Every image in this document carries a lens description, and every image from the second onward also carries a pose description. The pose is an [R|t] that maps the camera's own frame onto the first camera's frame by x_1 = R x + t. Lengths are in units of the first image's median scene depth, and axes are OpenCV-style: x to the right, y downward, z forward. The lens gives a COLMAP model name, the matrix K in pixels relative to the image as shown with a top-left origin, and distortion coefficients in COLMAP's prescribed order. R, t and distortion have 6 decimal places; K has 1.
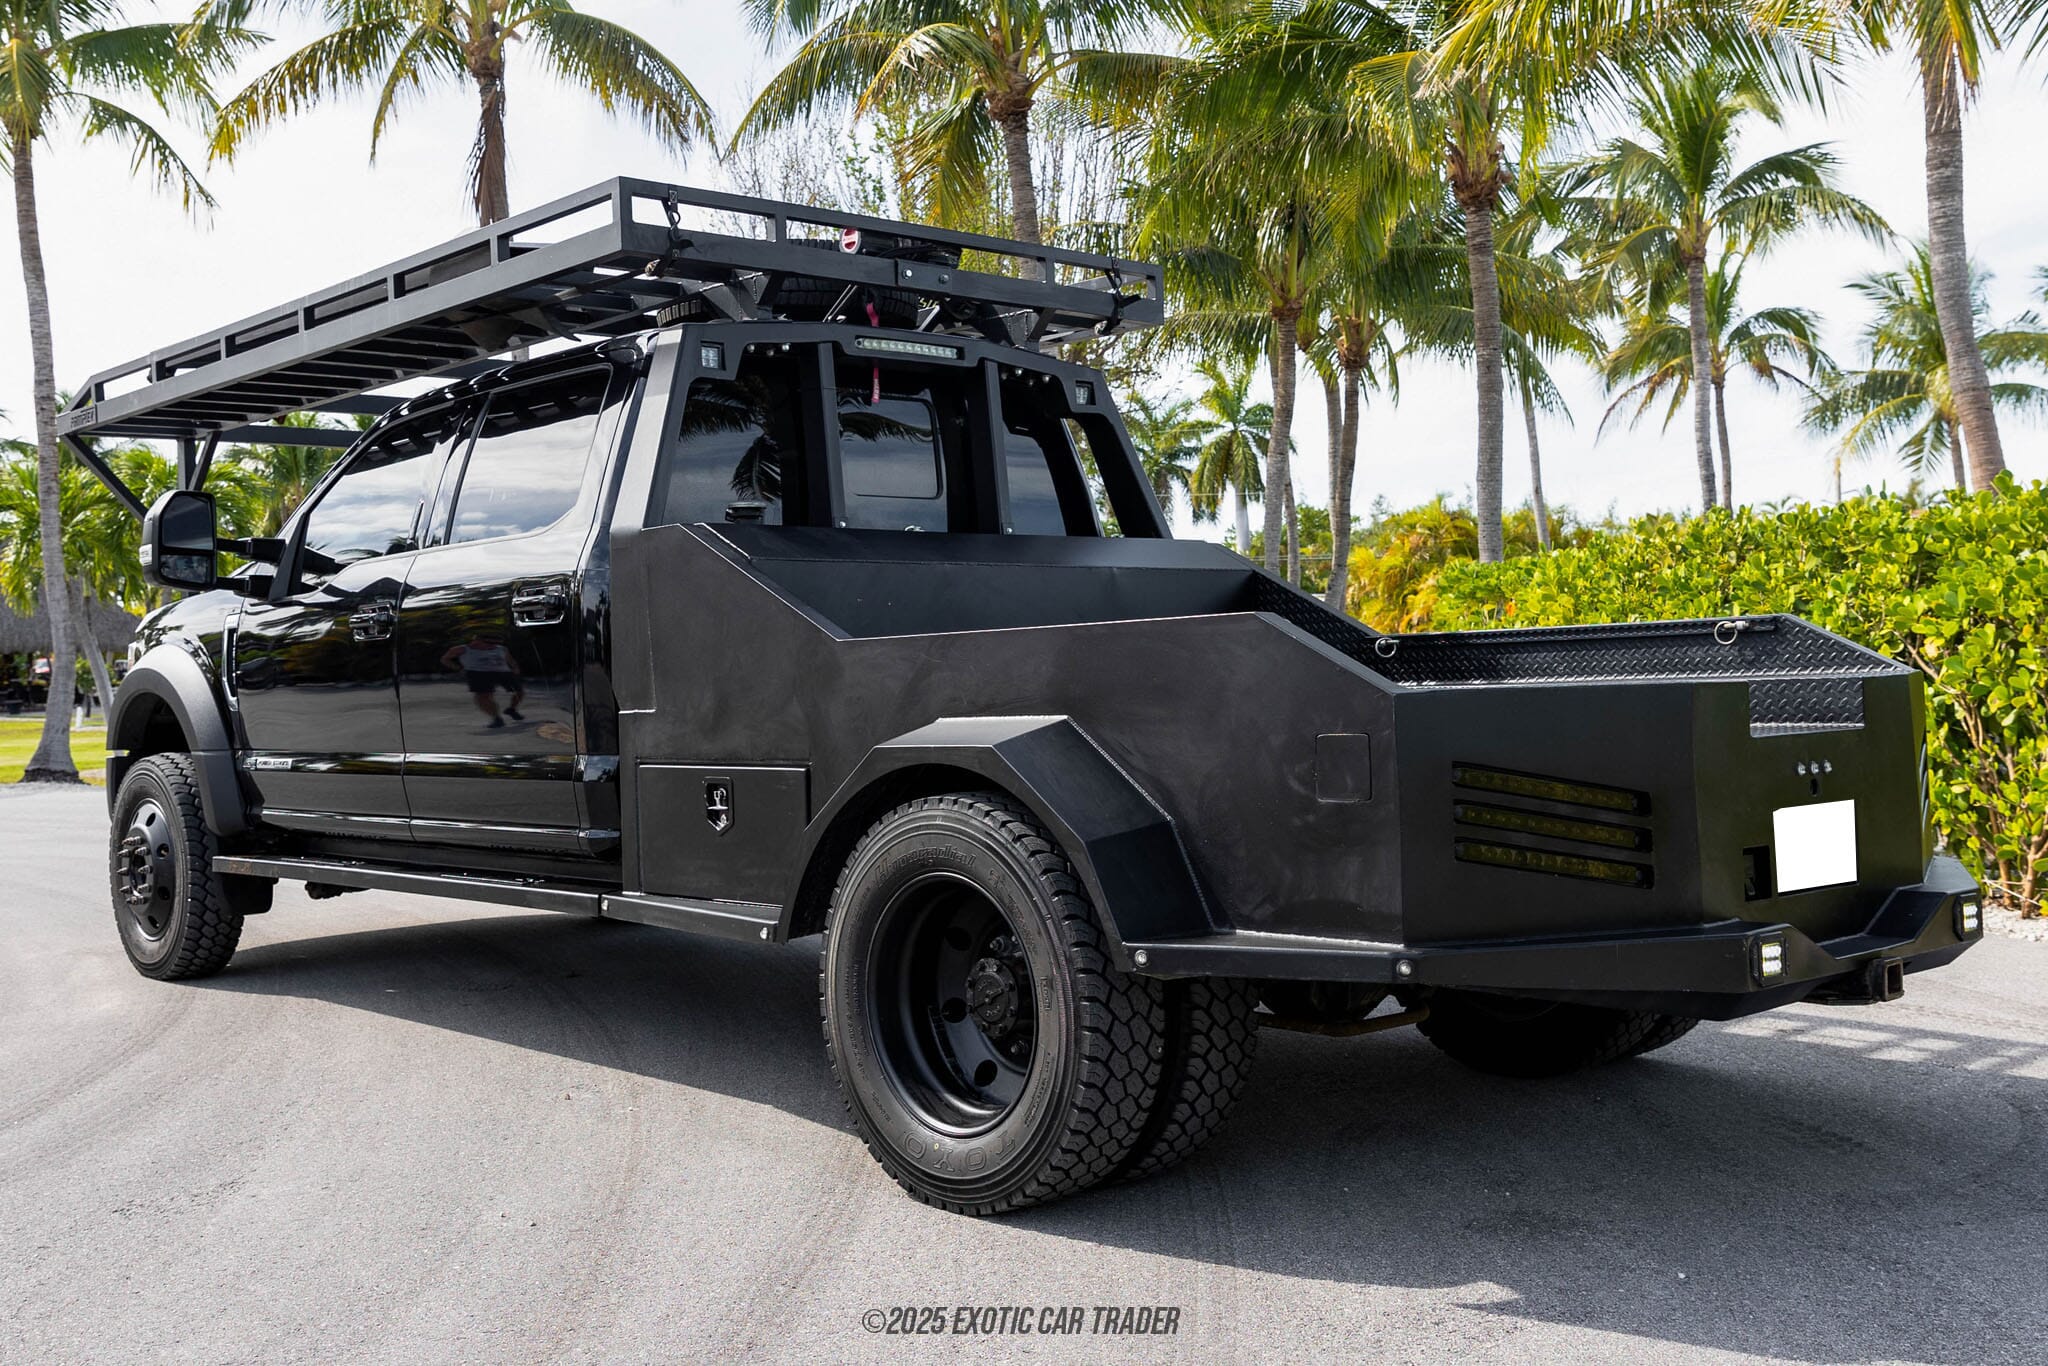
lens RADIAL K [[2035.9, 0, 1024.0], [0, 2035.9, 683.0], [0, 0, 1]] dist [0.018066, 0.009015]
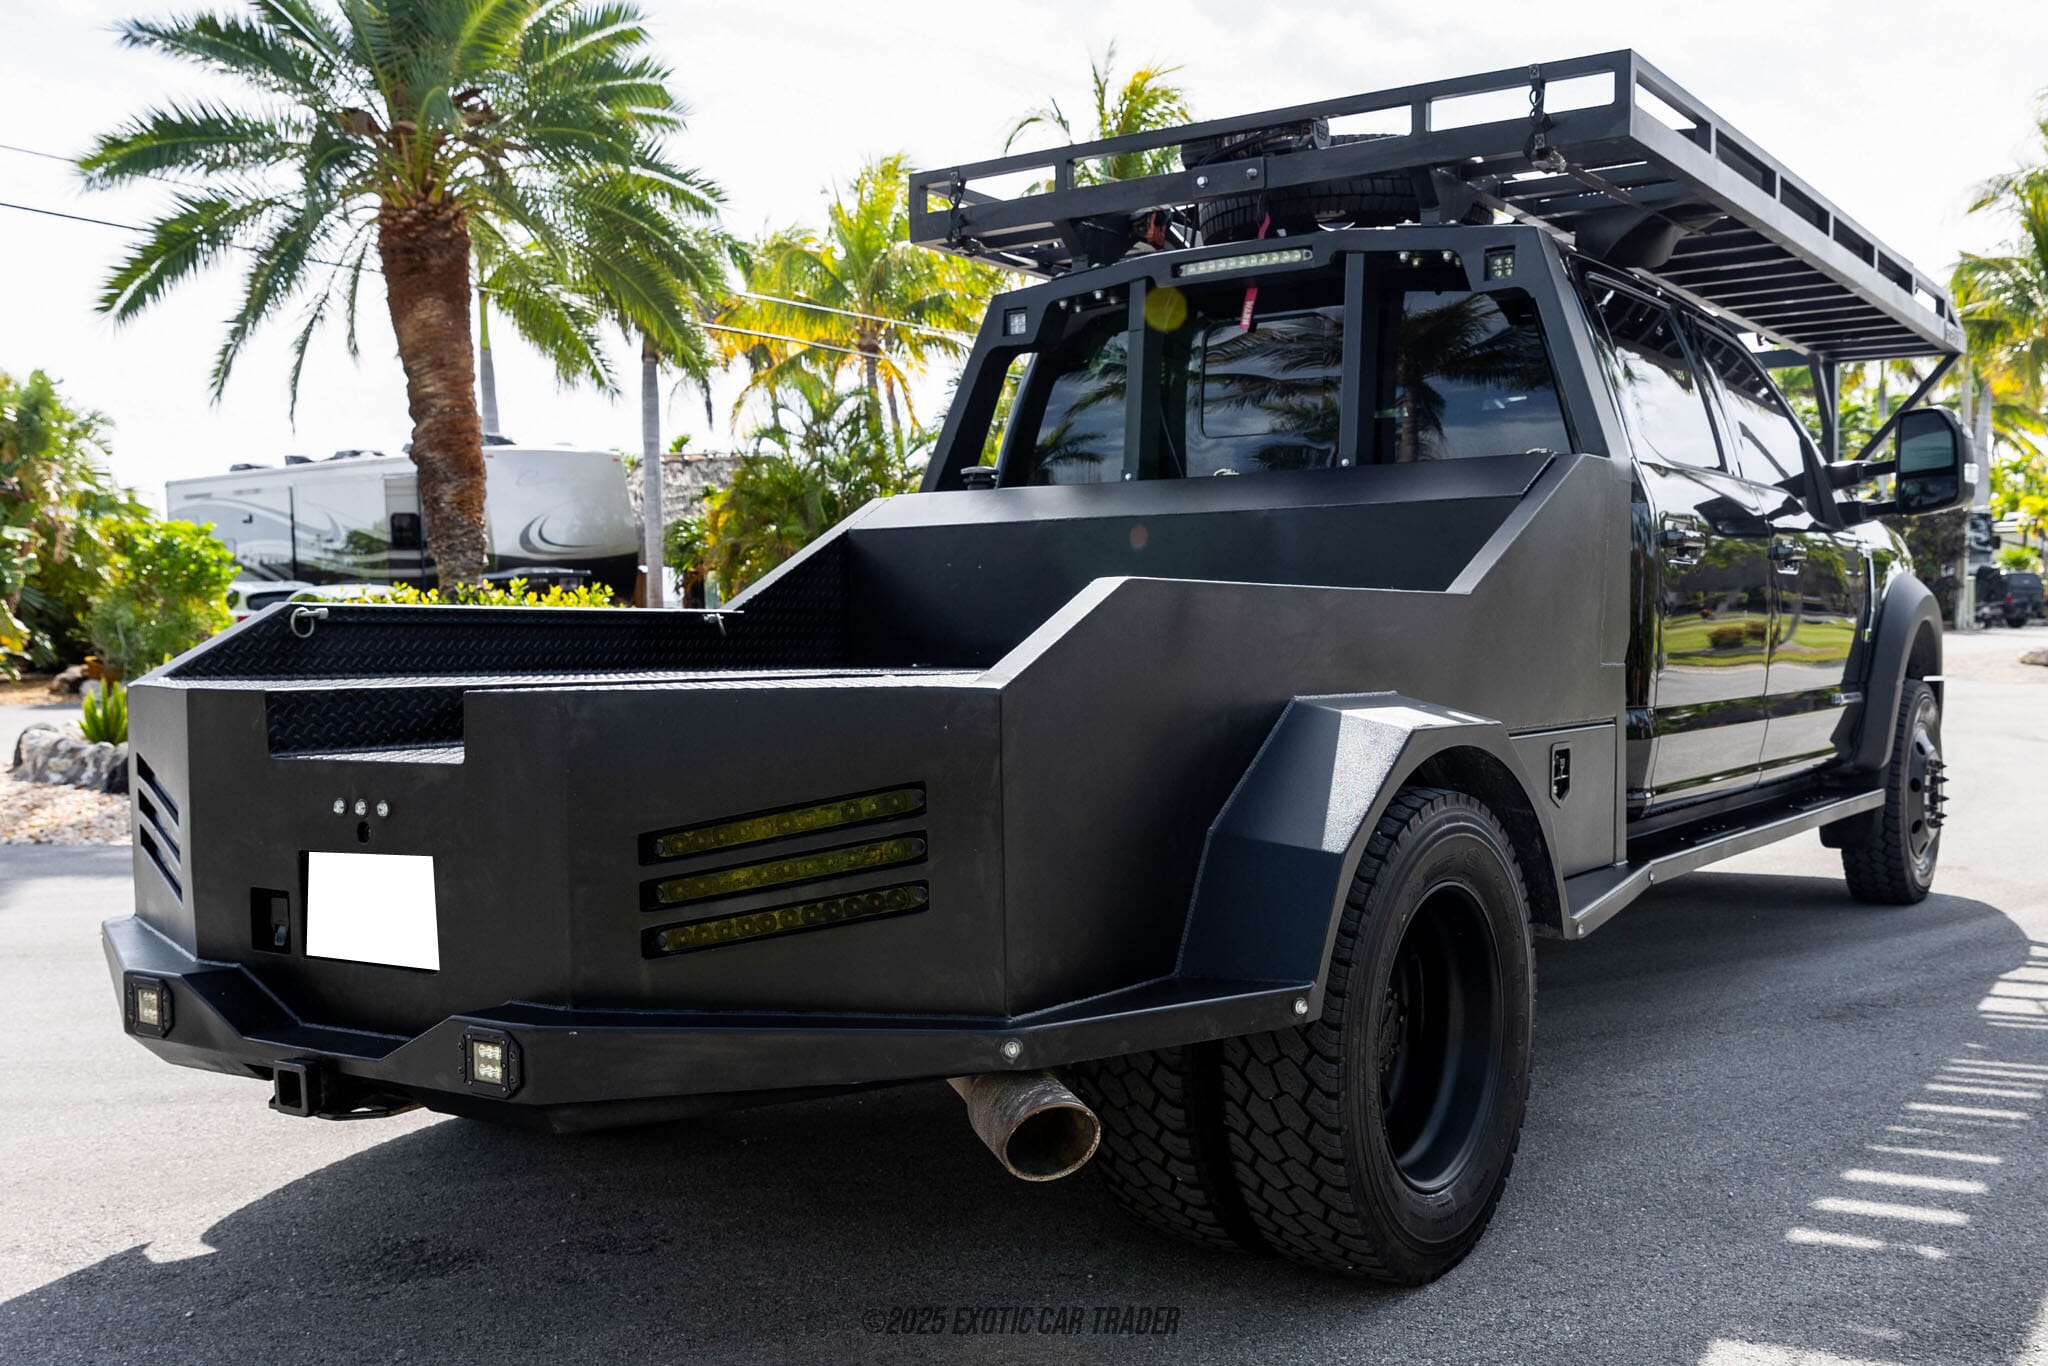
lens RADIAL K [[2035.9, 0, 1024.0], [0, 2035.9, 683.0], [0, 0, 1]] dist [0.018066, 0.009015]
pose [[0.285609, 0.036948, -0.957634, 0.862079], [0.010729, 0.999071, 0.041747, -0.024463], [0.958286, -0.022198, 0.284947, 0.745733]]
